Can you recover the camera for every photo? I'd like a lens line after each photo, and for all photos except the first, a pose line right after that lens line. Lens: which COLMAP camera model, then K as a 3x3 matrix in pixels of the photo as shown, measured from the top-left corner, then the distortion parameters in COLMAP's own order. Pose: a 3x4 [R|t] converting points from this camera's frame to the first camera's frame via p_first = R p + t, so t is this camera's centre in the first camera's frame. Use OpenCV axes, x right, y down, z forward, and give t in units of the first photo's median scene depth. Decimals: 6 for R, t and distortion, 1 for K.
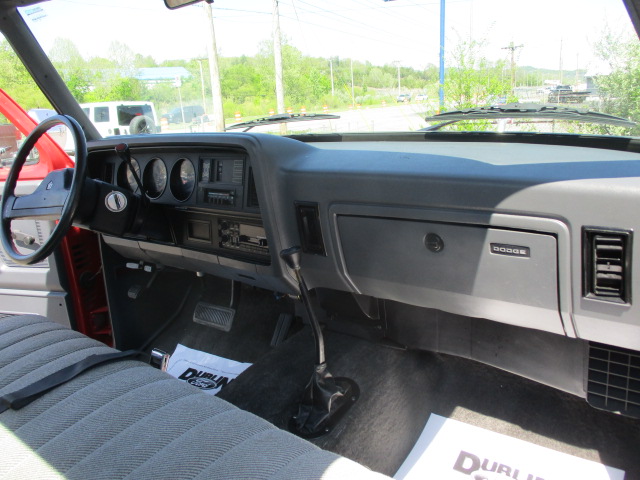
lens RADIAL K [[533.6, 0, 323.6], [0, 533.6, 238.9], [0, 0, 1]] dist [-0.029141, 0.012542]
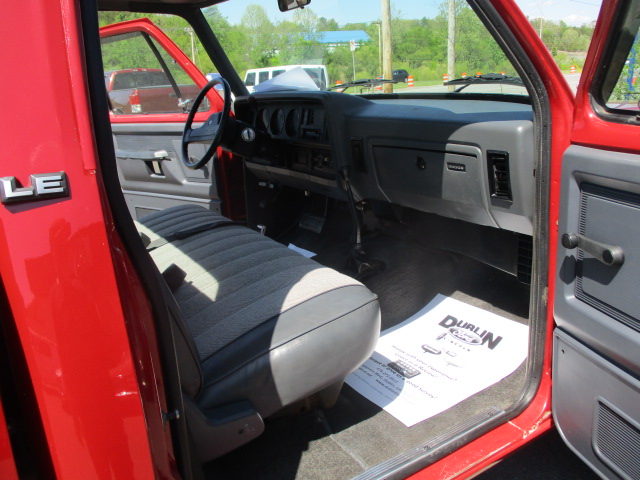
lens RADIAL K [[534.4, 0, 325.7], [0, 534.4, 238.8], [0, 0, 1]] dist [-0.031580, 0.021366]
pose [[0.951004, 0.098751, -0.292983, 0.311856], [-0.080347, 0.993999, 0.074228, 0.098366], [0.298555, -0.047051, 0.953232, -0.433419]]
